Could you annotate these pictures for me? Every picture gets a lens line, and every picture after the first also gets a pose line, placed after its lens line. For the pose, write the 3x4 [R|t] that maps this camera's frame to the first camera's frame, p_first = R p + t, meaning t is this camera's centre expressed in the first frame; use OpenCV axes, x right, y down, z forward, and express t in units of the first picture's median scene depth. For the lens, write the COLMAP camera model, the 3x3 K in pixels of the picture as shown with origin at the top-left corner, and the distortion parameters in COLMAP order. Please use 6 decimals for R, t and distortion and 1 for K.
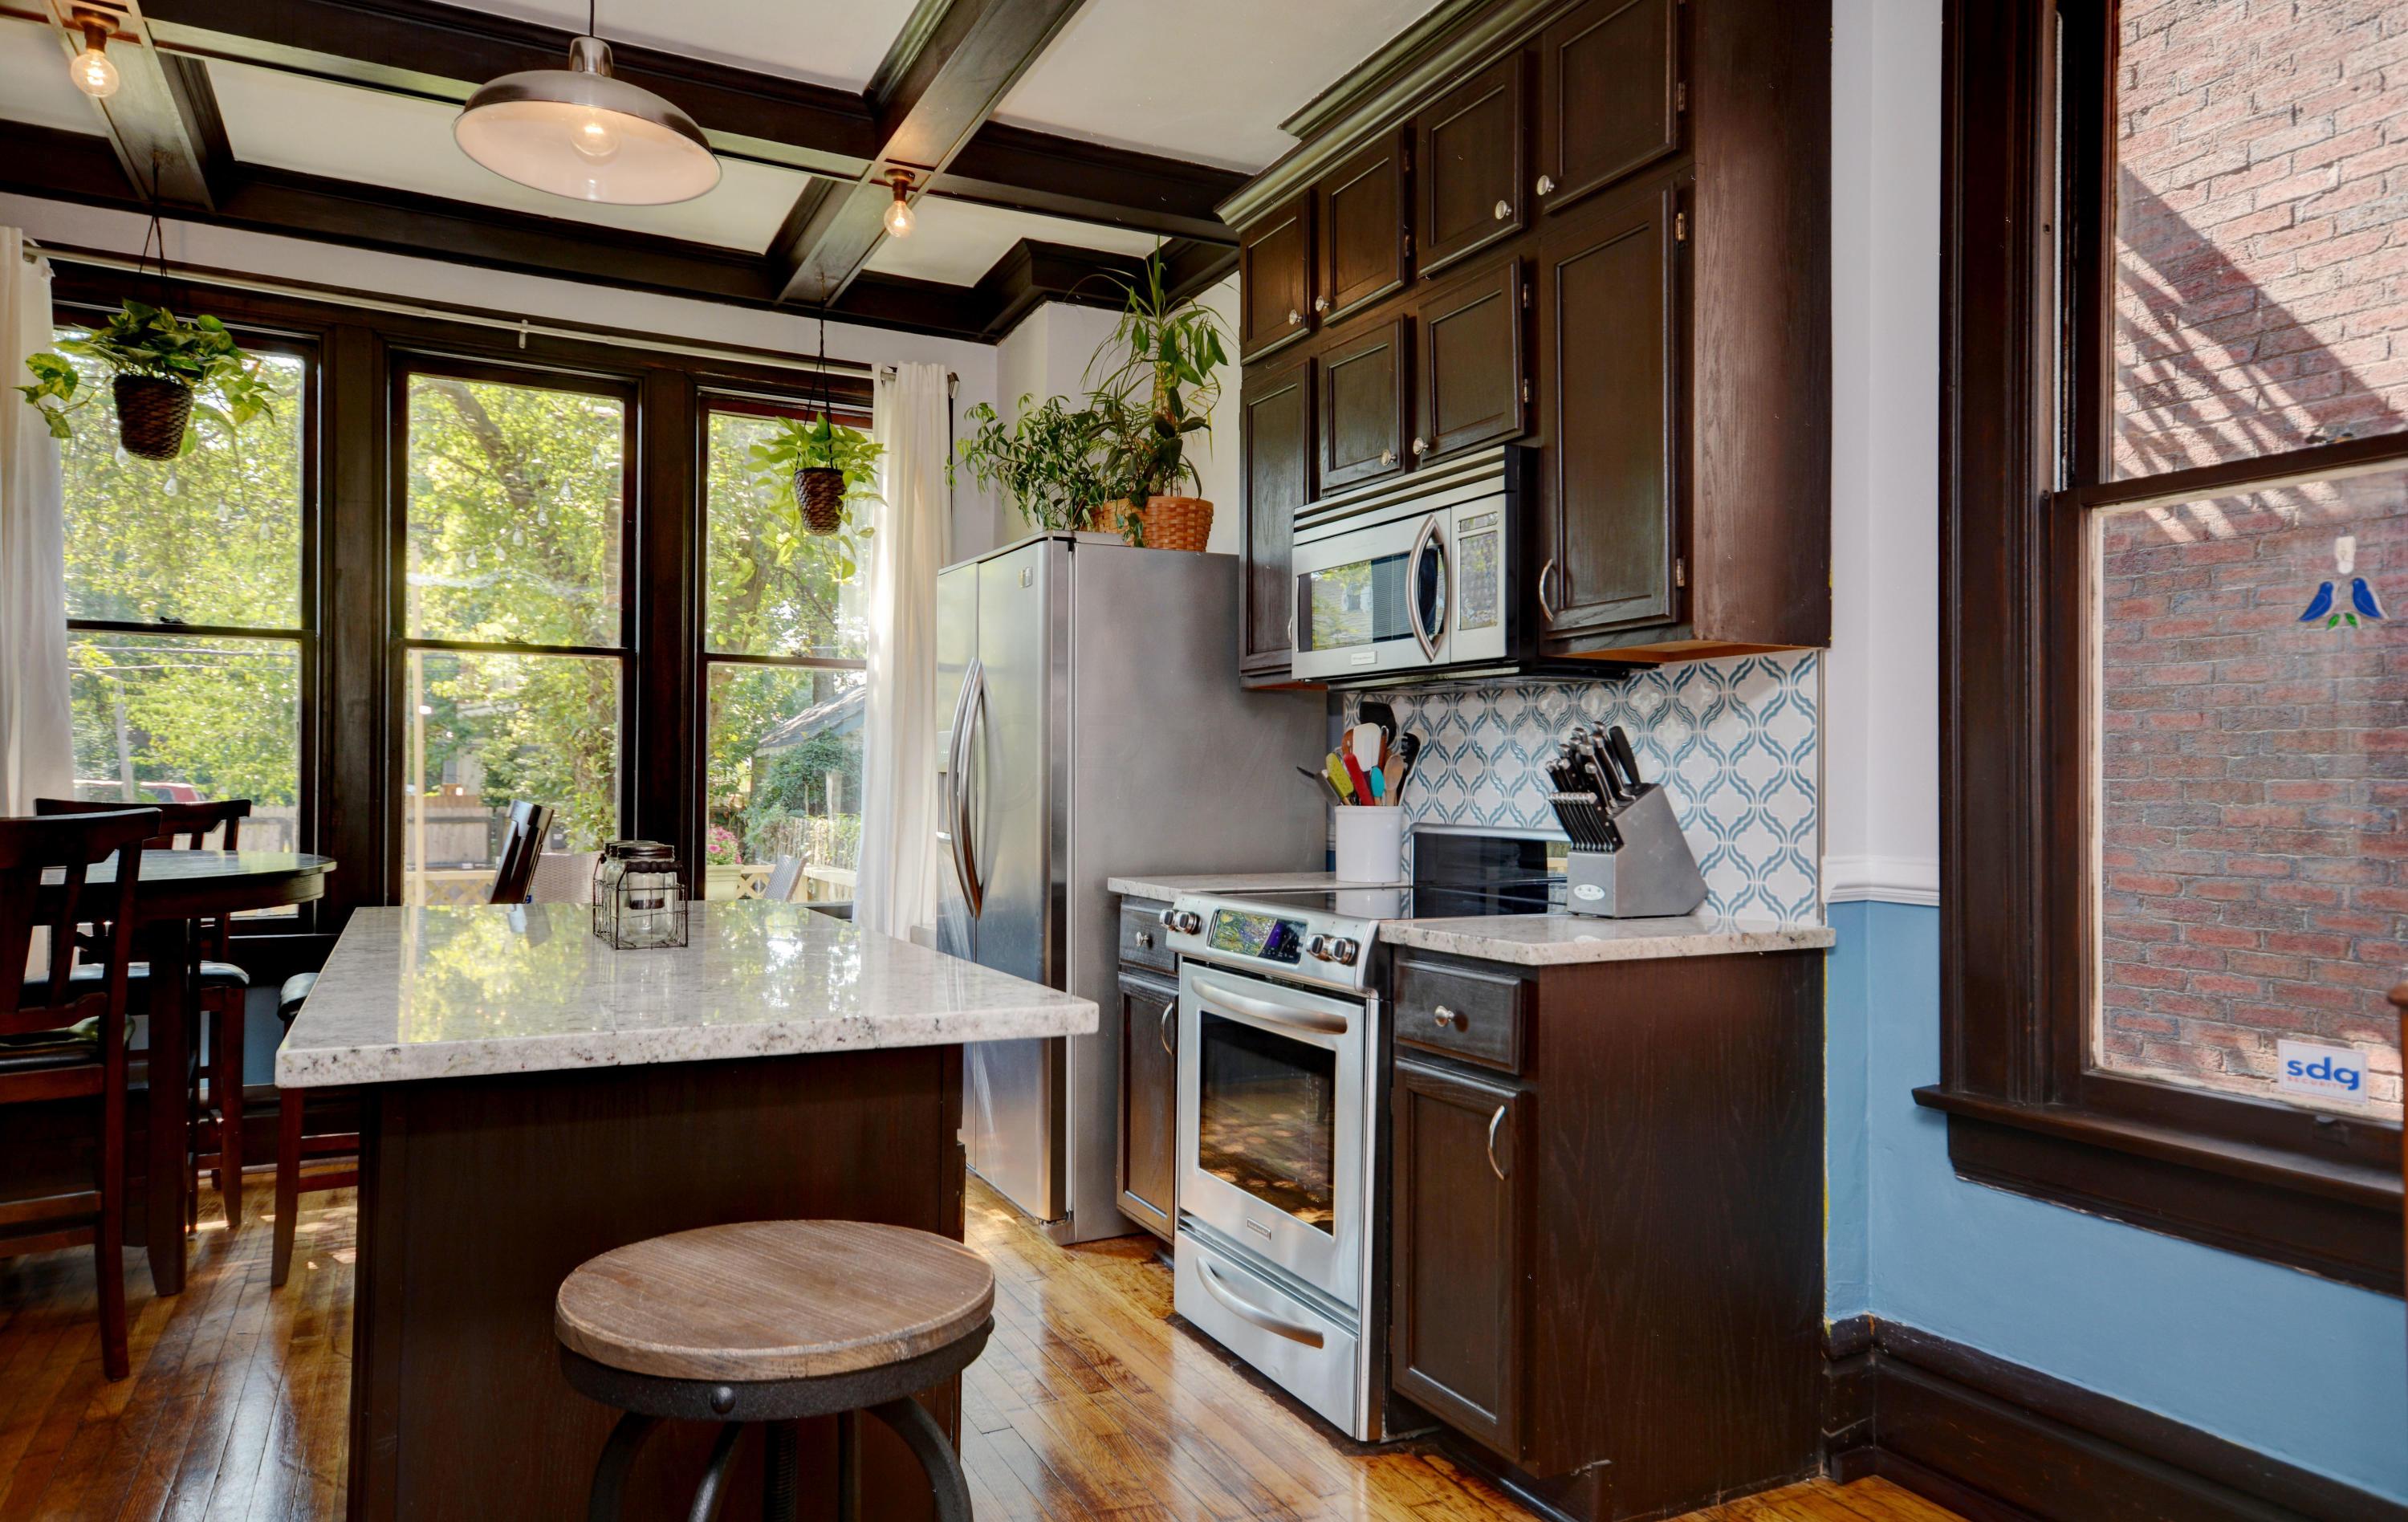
lens RADIAL K [[1543.4, 0, 1204.0], [0, 1543.4, 761.0], [0, 0, 1]] dist [-0.000353, 0.035715]
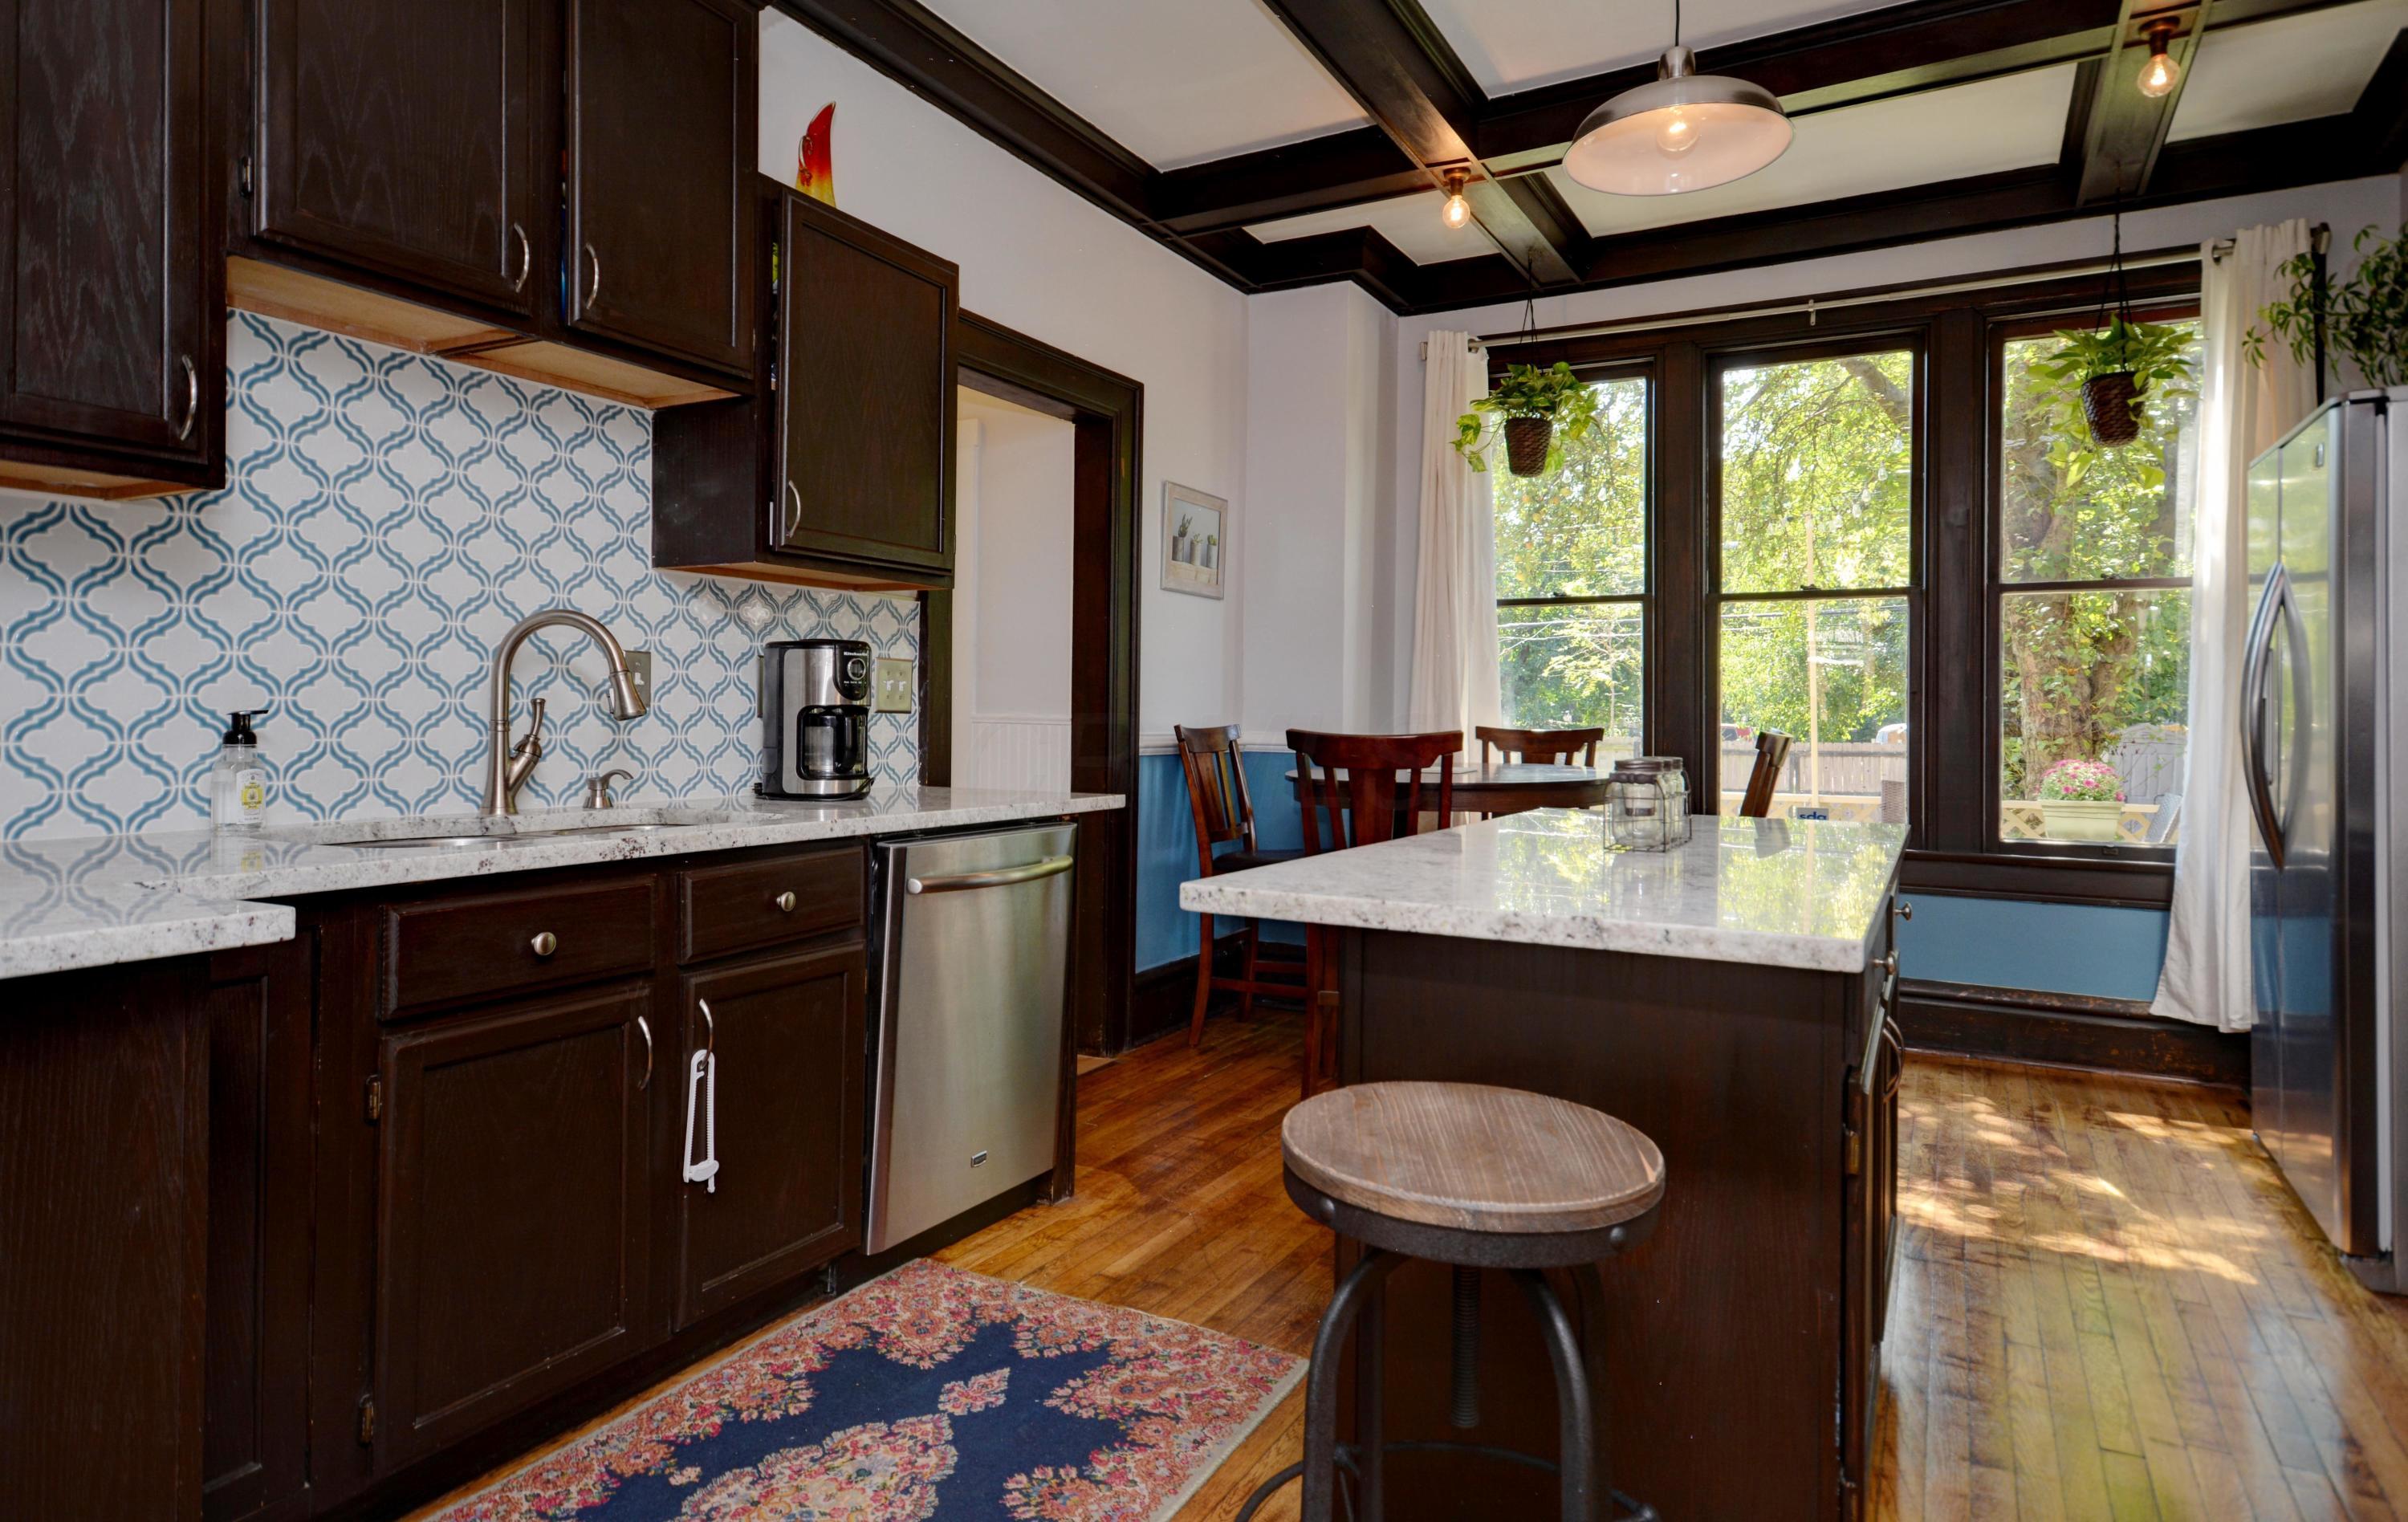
lens RADIAL K [[1347.5, 0, 1205.4], [0, 1347.5, 713.1], [0, 0, 1]] dist [0.026555, 0.001763]
pose [[0.565373, -0.005129, -0.824820, 0.141790], [0.011315, 0.999935, 0.001538, 0.008178], [0.824758, -0.010202, 0.565394, 0.097058]]
